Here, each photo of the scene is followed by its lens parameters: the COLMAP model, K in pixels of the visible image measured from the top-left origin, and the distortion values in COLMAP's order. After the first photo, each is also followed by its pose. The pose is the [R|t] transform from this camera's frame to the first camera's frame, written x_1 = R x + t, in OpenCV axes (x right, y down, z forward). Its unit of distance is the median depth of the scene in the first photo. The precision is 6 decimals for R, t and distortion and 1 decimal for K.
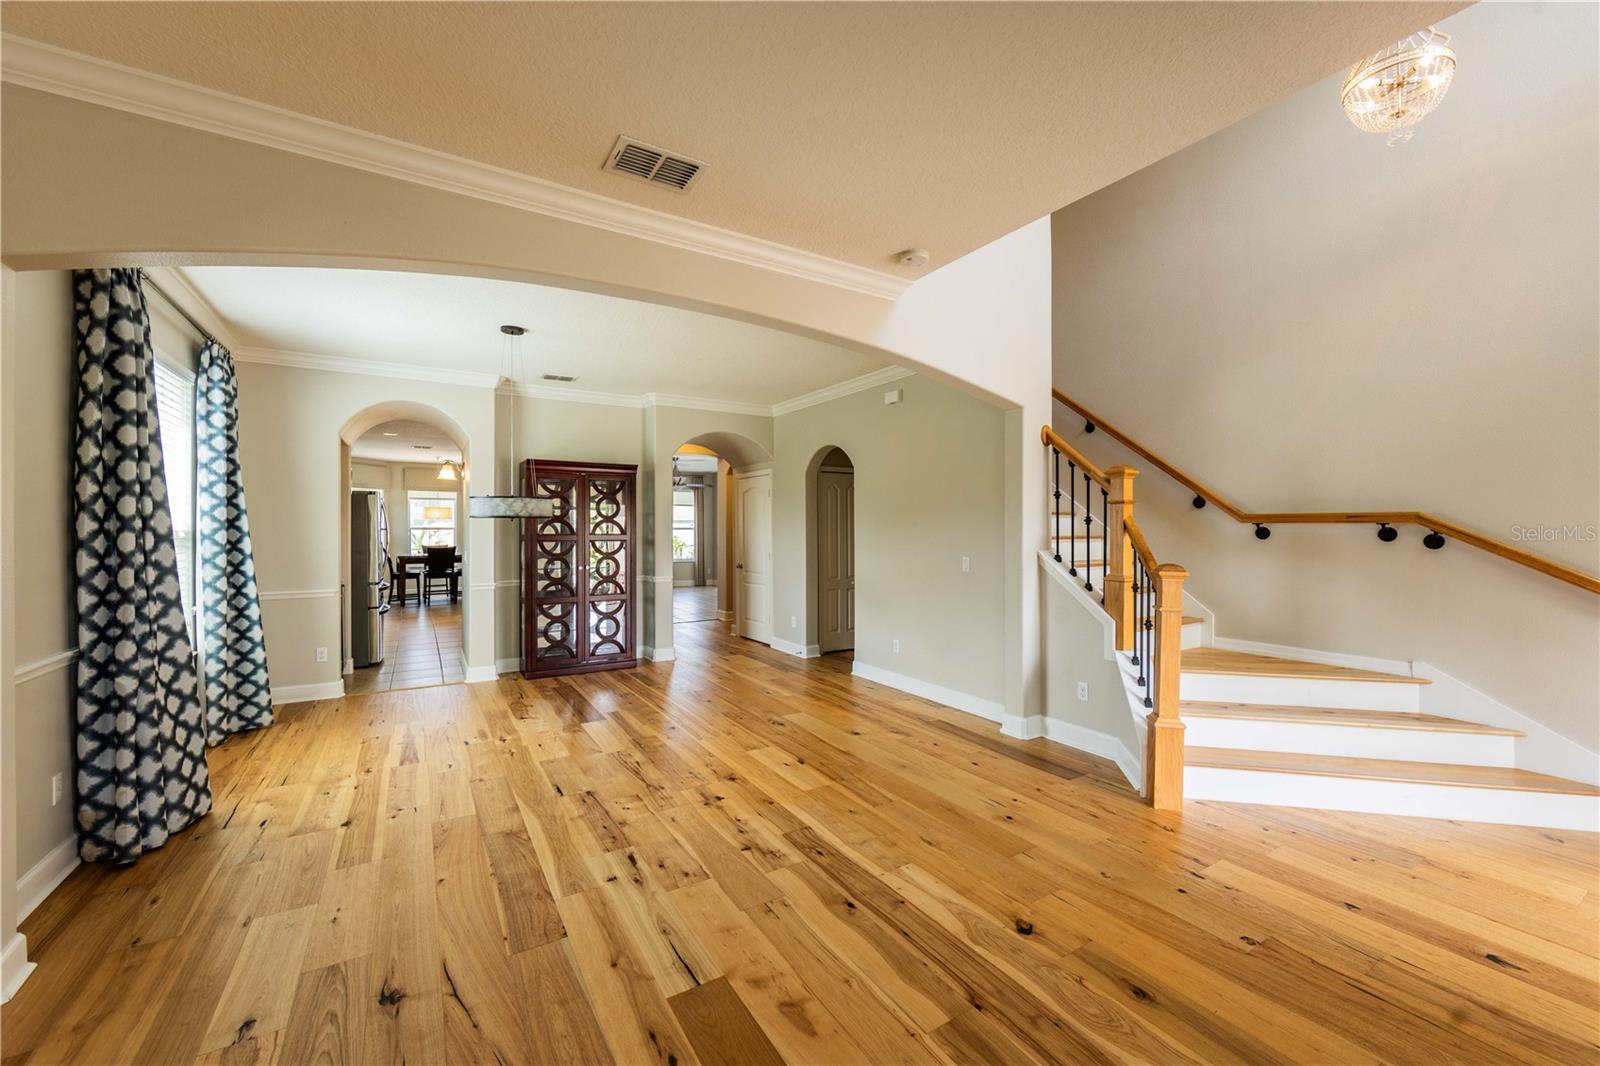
lens RADIAL K [[632.9, 0, 802.6], [0, 632.9, 524.4], [0, 0, 1]] dist [-0.003270, -0.000306]
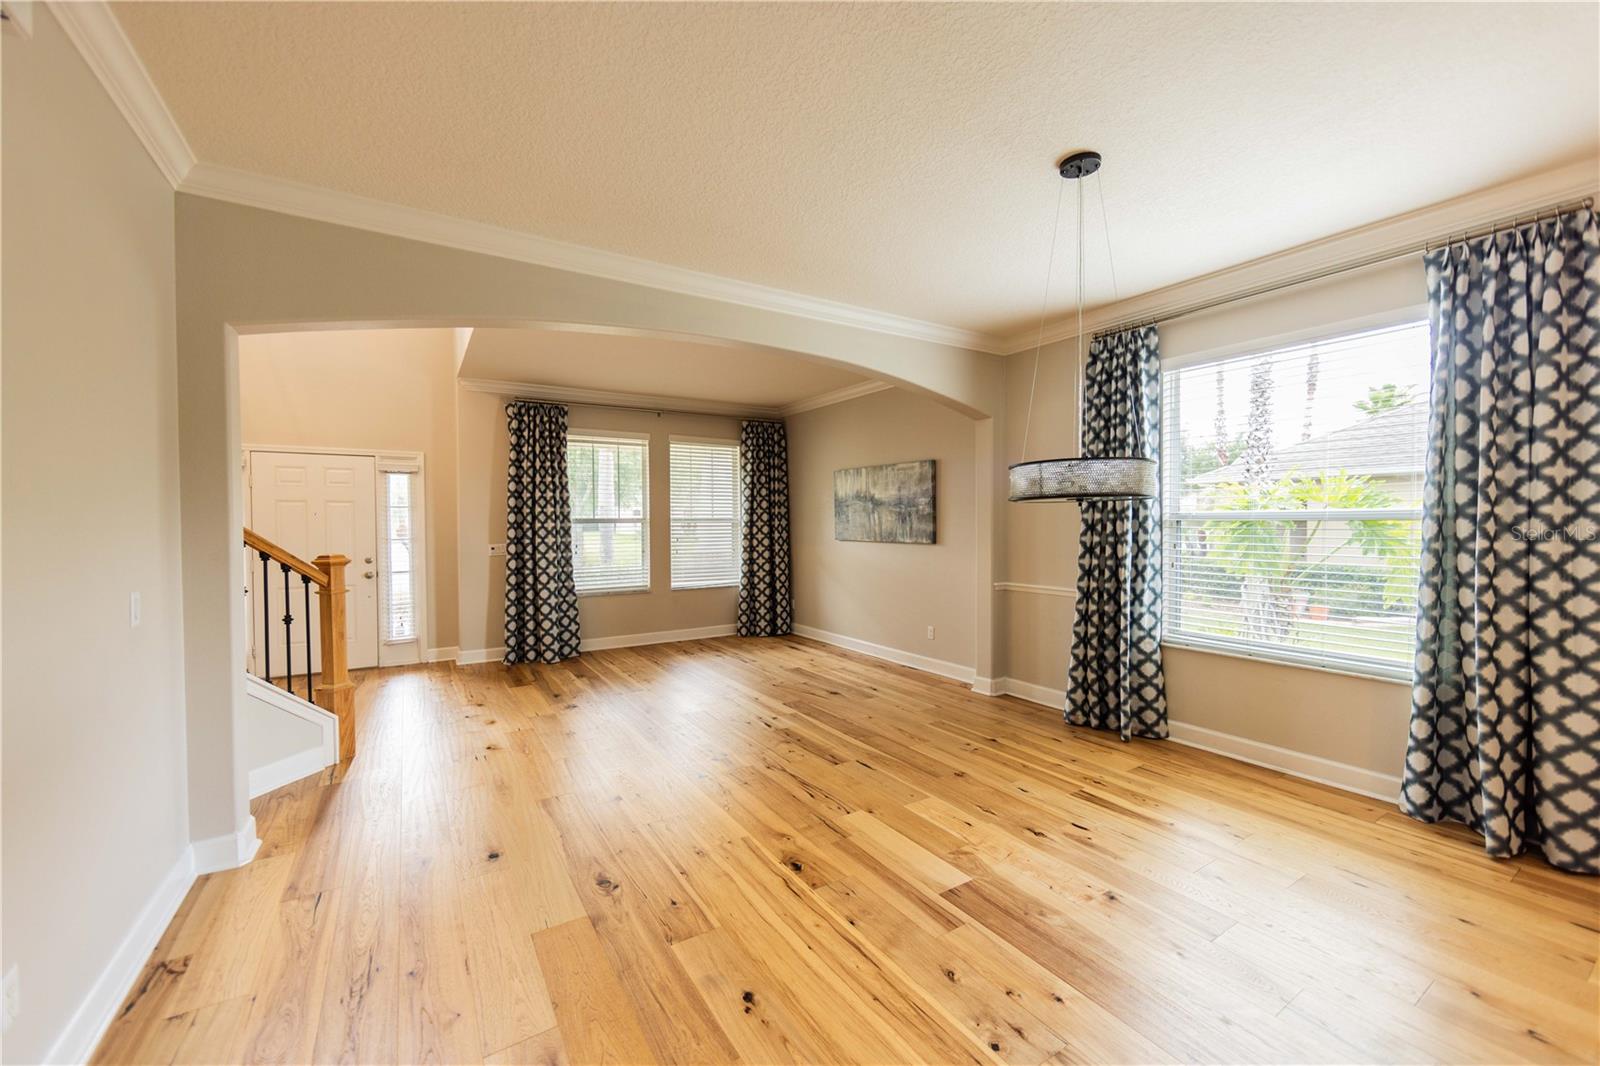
lens RADIAL K [[632.9, 0, 806.0], [0, 632.9, 532.5], [0, 0, 1]] dist [-0.003270, -0.000306]
pose [[-0.999824, 0.006468, -0.017595, -0.227167], [0.006265, 0.999913, 0.011588, 0.011253], [0.017668, 0.011476, -0.999778, 1.745697]]
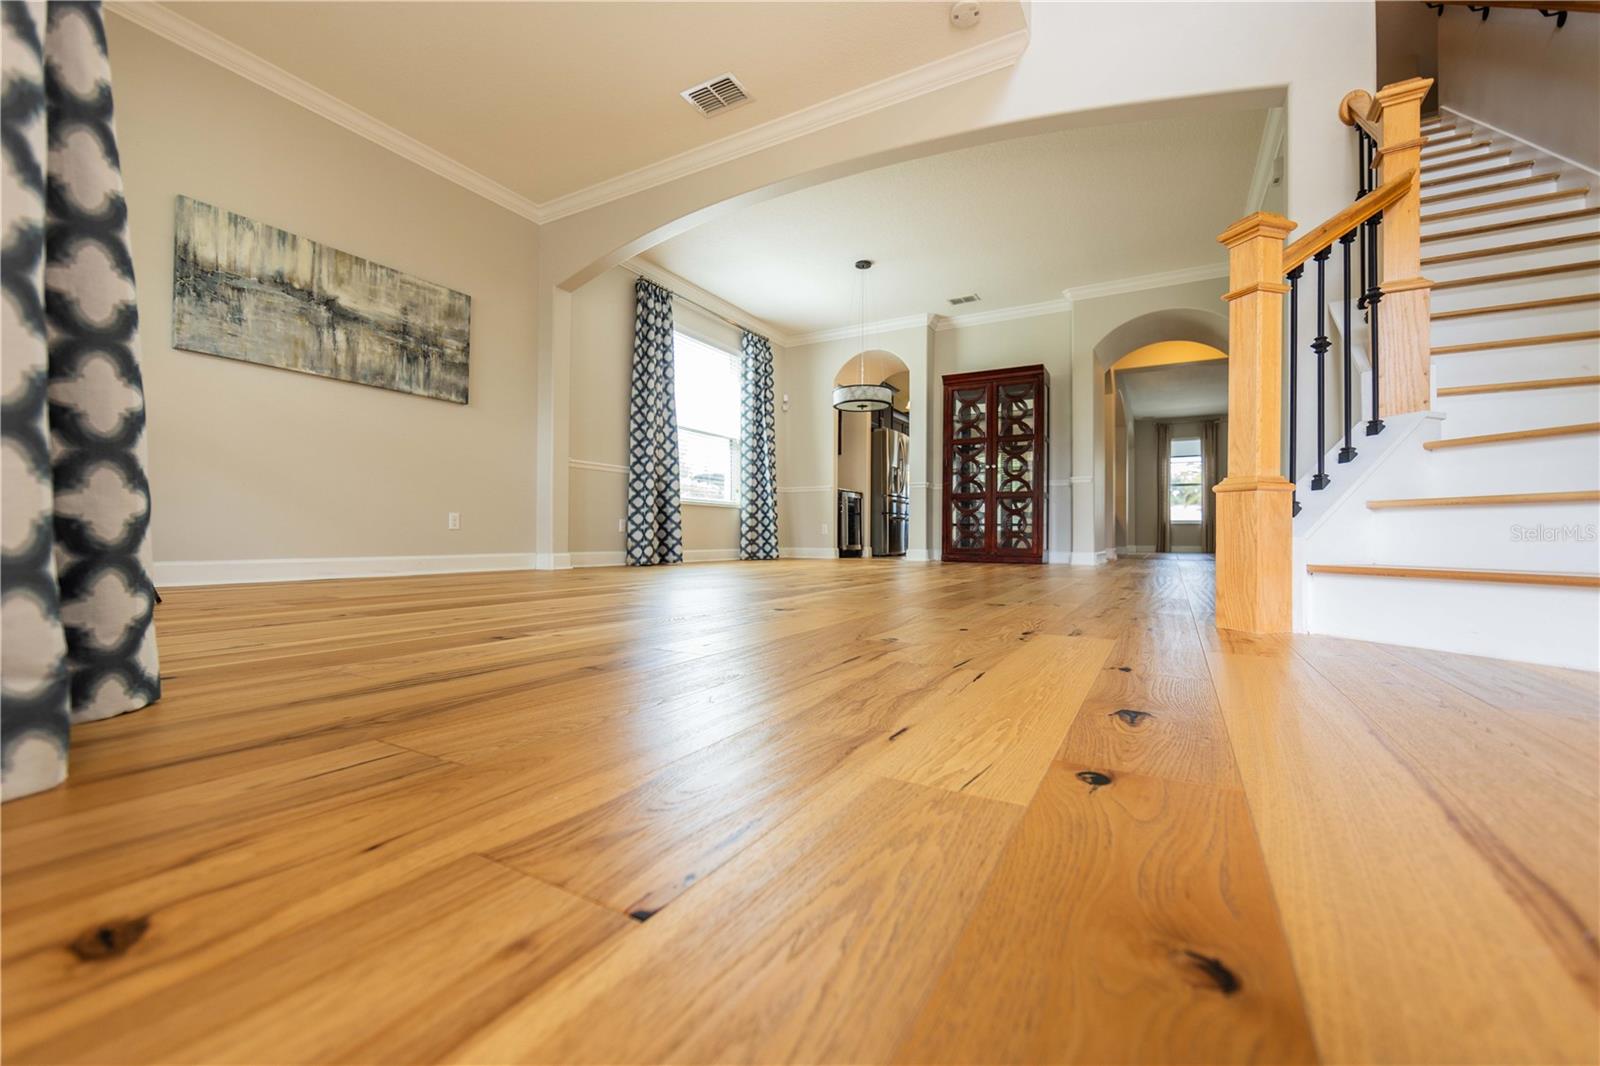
lens RADIAL K [[632.9, 0, 797.8], [0, 632.9, 521.8], [0, 0, 1]] dist [-0.003270, -0.000306]
pose [[0.478885, -0.011251, -0.877806, 0.705351], [-0.001232, 0.999908, -0.013488, 0.275859], [0.877877, 0.007540, 0.478827, 0.292693]]
